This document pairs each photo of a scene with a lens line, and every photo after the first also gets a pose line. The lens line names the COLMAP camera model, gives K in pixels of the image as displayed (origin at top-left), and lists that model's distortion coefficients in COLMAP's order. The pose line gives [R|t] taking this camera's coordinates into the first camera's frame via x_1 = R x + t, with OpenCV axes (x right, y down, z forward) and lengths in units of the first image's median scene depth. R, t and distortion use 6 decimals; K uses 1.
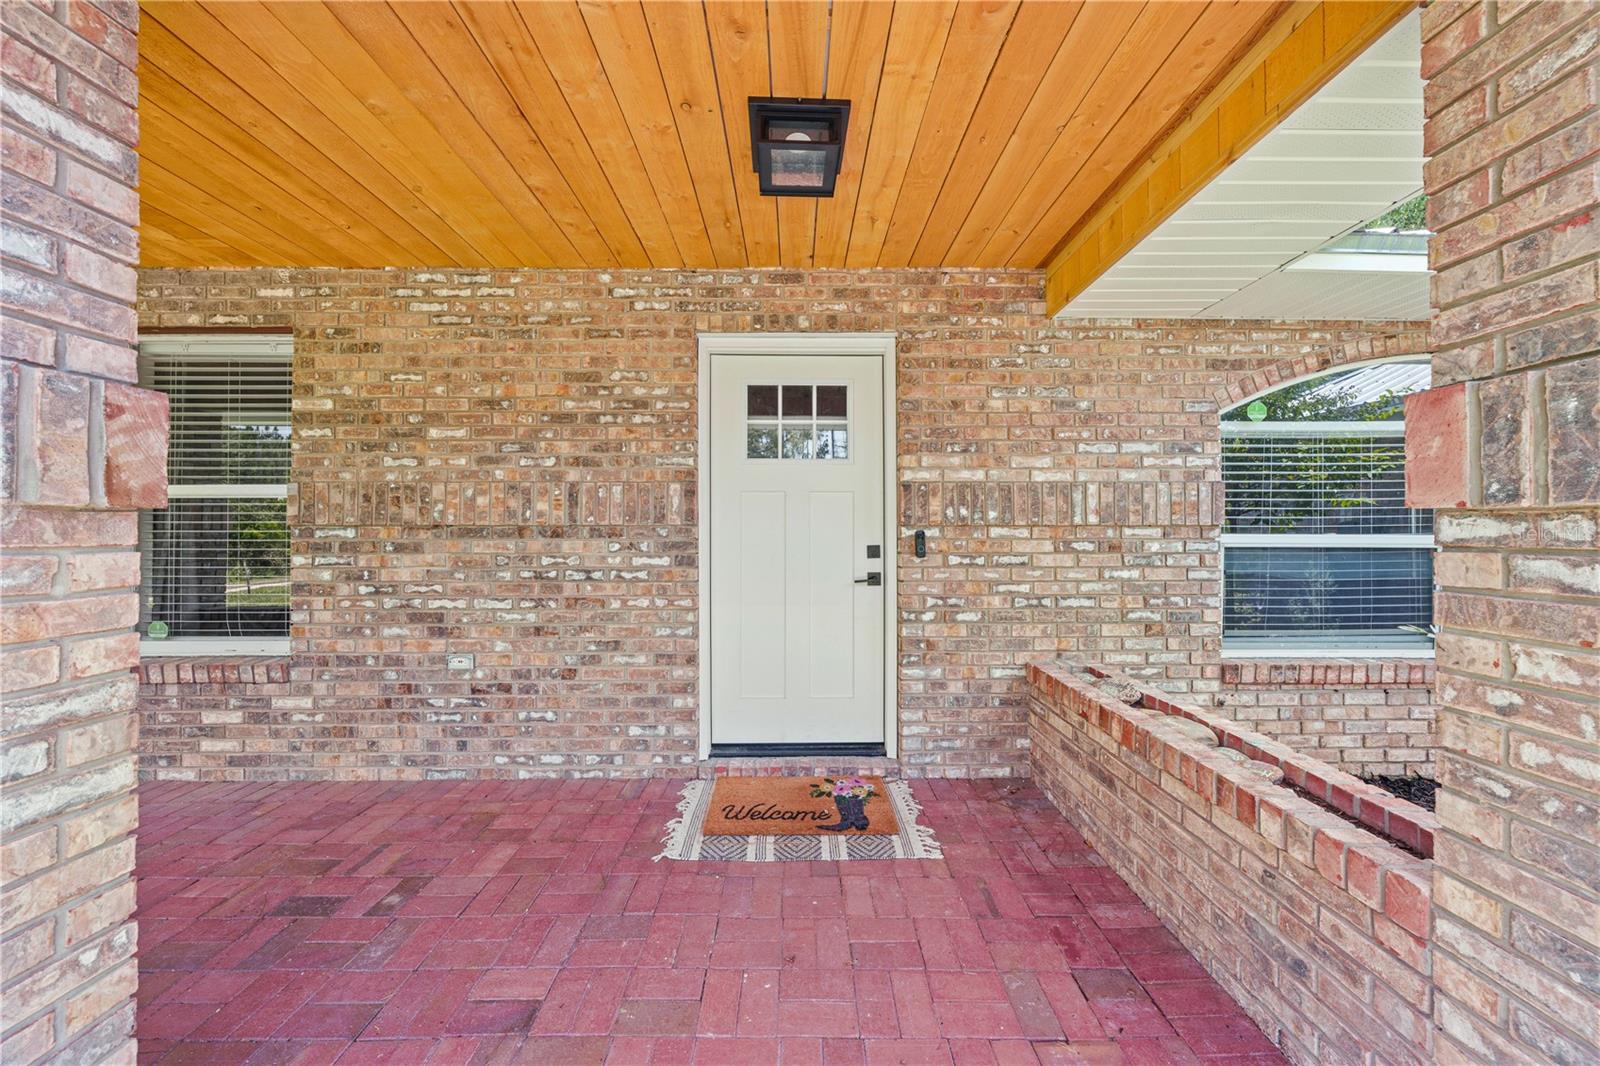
lens RADIAL K [[539.5, 0, 799.4], [0, 539.5, 533.2], [0, 0, 1]] dist [-0.004053, 0.000114]
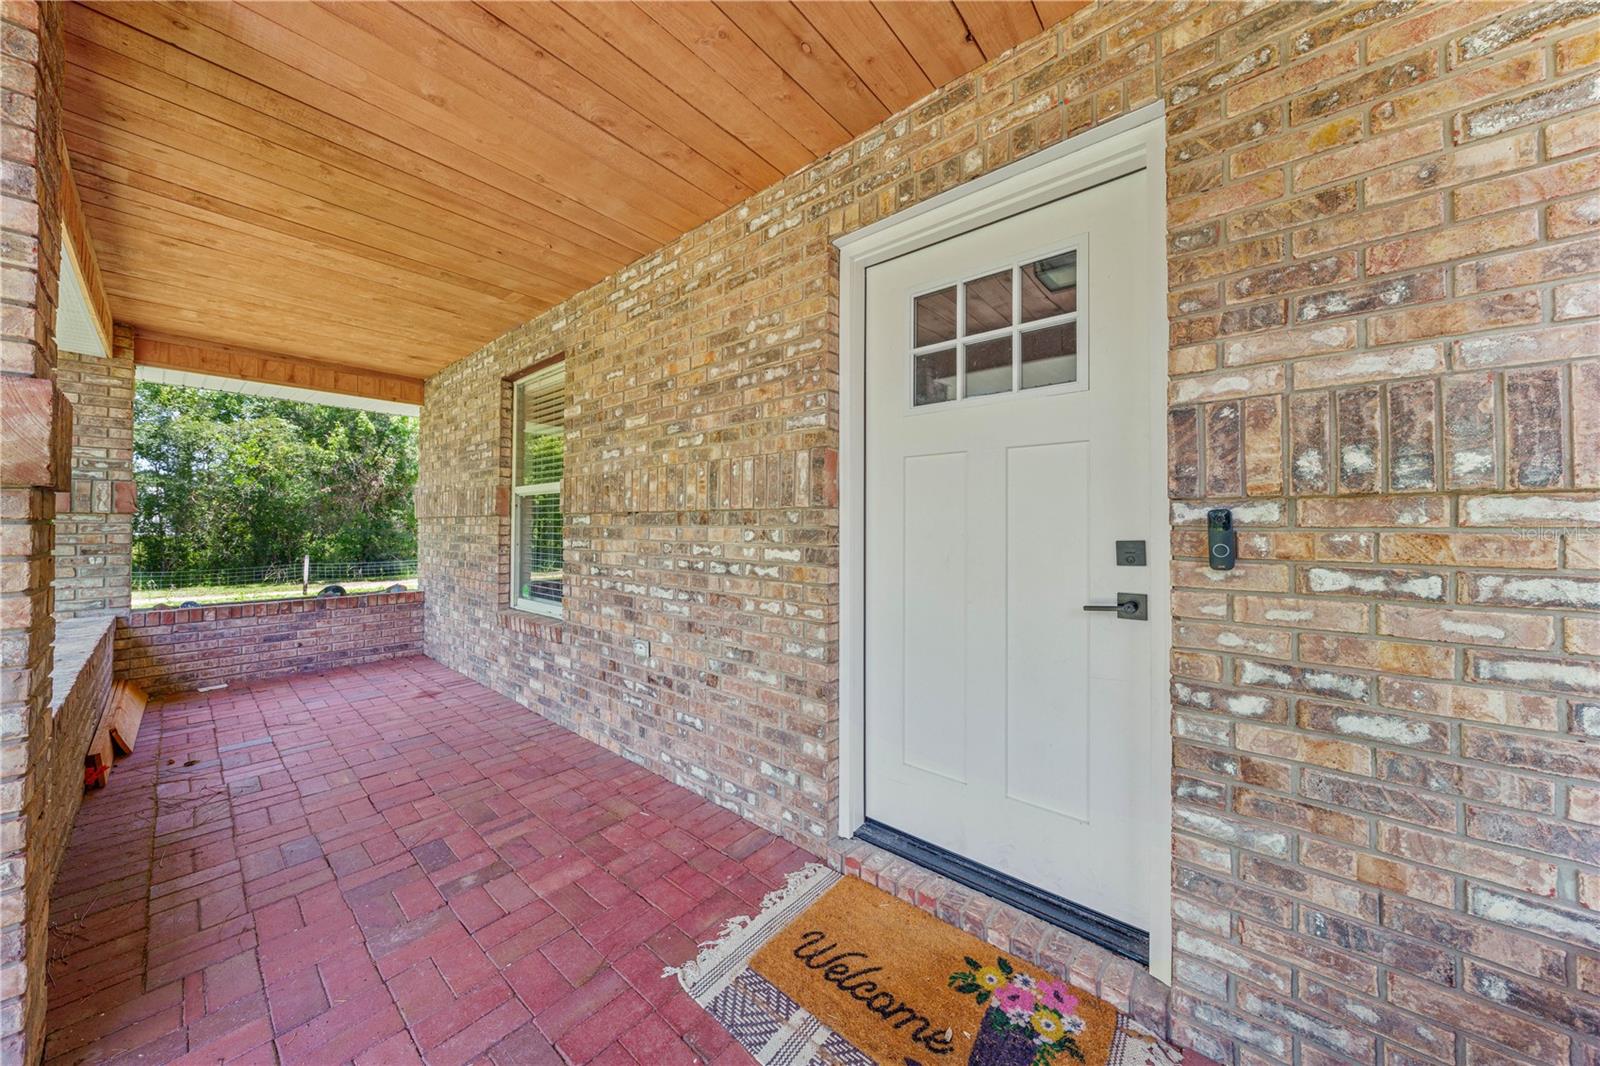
lens RADIAL K [[539.5, 0, 800.6], [0, 539.5, 522.2], [0, 0, 1]] dist [-0.004053, 0.000114]
pose [[0.755425, -0.001618, -0.655234, 0.252156], [-0.004752, 0.999957, -0.007947, 0.011074], [0.655218, 0.009117, 0.755385, 0.432921]]
